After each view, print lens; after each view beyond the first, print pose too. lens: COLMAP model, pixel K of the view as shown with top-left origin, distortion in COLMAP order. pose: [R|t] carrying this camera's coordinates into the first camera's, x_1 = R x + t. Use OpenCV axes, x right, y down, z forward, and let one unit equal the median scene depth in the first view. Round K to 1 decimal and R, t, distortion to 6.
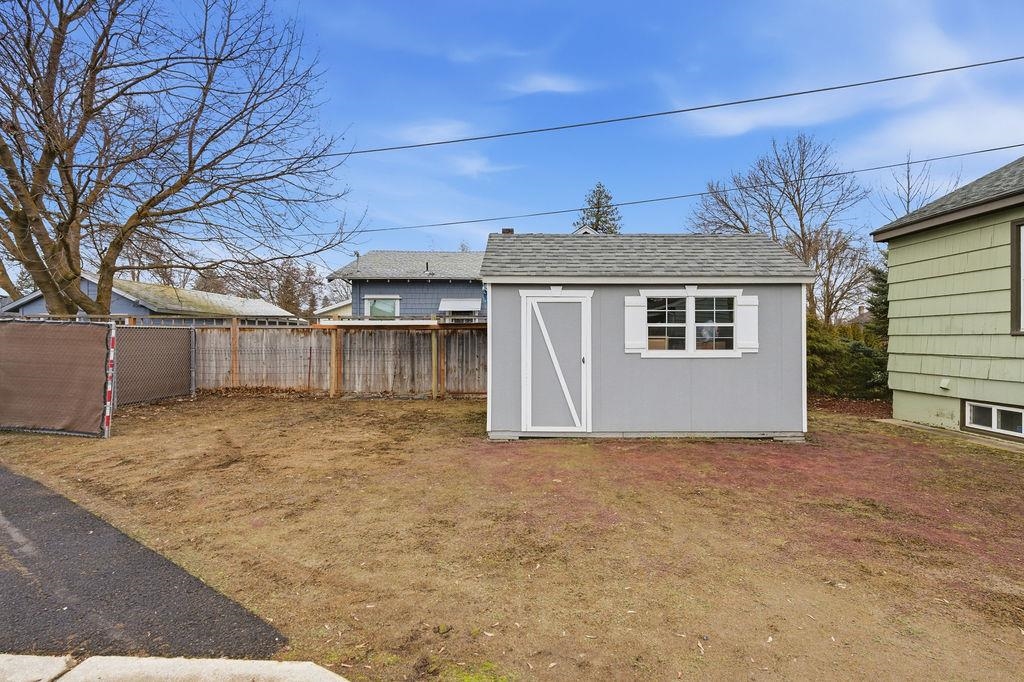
lens RADIAL K [[465.7, 0, 515.1], [0, 465.7, 337.0], [0, 0, 1]] dist [-0.005297, -0.000860]
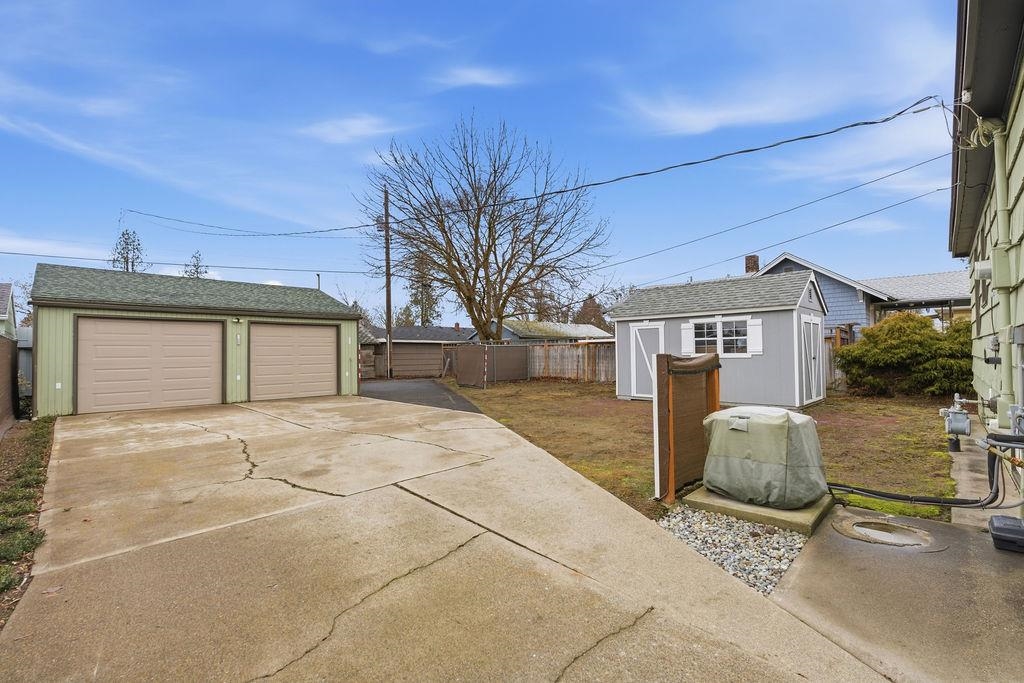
lens RADIAL K [[463.0, 0, 512.0], [0, 463.0, 341.5], [0, 0, 1]] dist [-0.000037, -0.000268]
pose [[0.715526, -0.027281, -0.698053, 1.009633], [0.016593, 0.999619, -0.022058, 0.009572], [0.698389, 0.004201, 0.715706, -0.727882]]
